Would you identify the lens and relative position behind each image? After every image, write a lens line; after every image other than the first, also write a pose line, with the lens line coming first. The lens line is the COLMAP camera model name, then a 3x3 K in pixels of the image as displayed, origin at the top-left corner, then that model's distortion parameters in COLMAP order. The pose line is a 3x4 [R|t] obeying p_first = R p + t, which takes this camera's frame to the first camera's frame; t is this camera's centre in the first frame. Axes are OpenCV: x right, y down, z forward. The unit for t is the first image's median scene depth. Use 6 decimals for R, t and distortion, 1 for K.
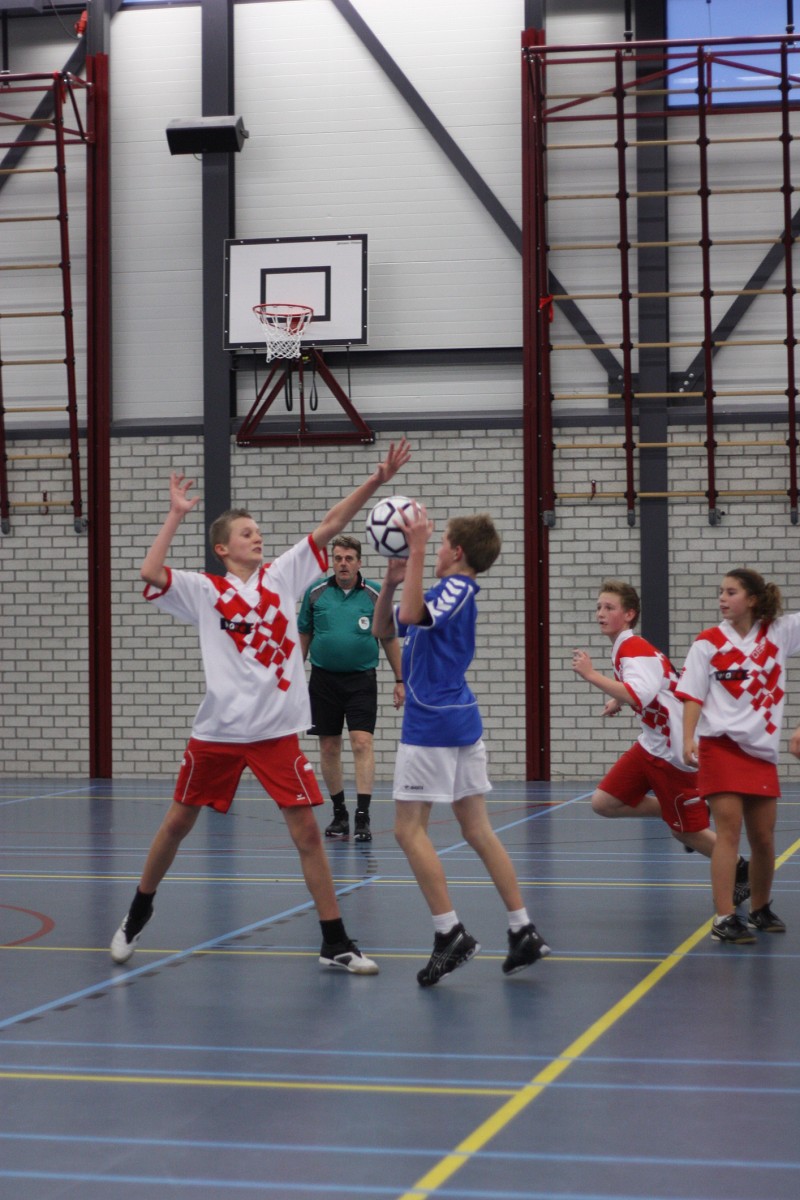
lens RADIAL K [[2802.9, 0, 400.0], [0, 2802.9, 600.0], [0, 0, 1]] dist [-0.099982, -0.151413]
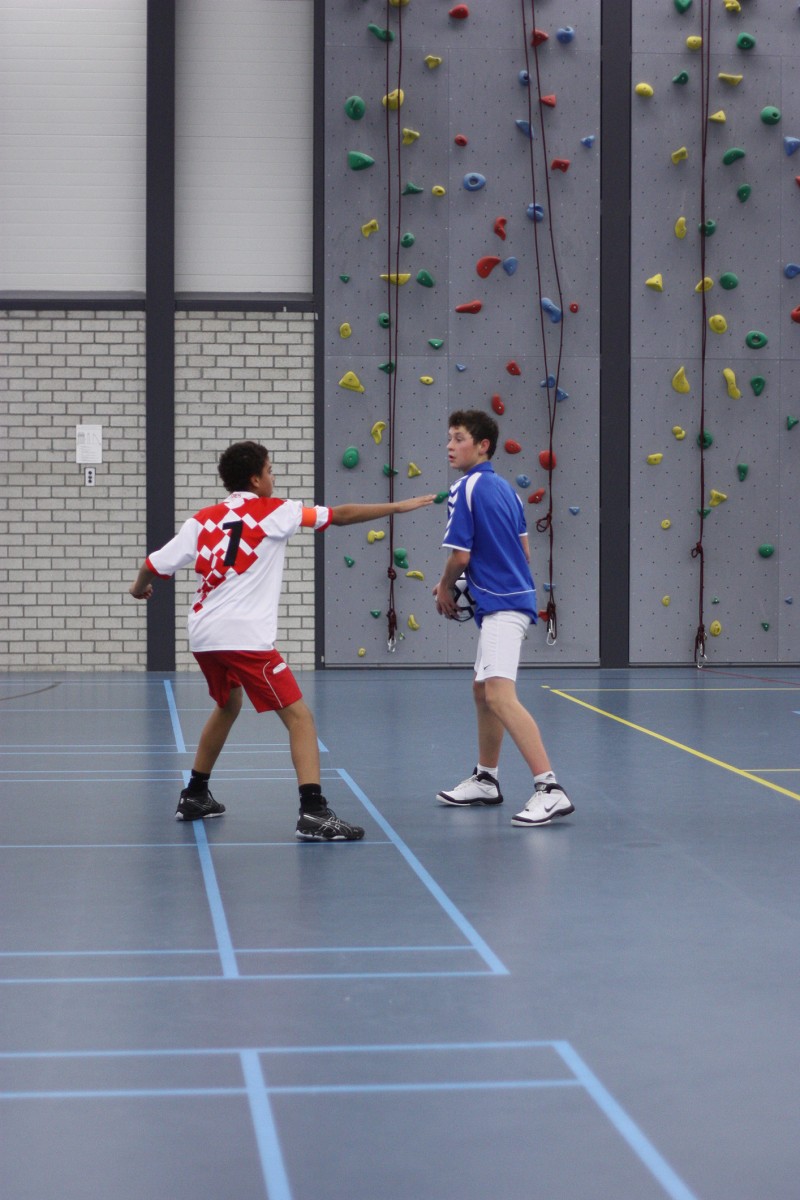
lens RADIAL K [[2799.7, 0, 400.3], [0, 2799.7, 532.9], [0, 0, 1]] dist [-0.017331, -0.034315]
pose [[0.943019, 0.003785, 0.332717, -0.278787], [-0.009051, 0.999857, 0.014278, 0.002202], [-0.332615, -0.016476, 0.942919, 0.063238]]
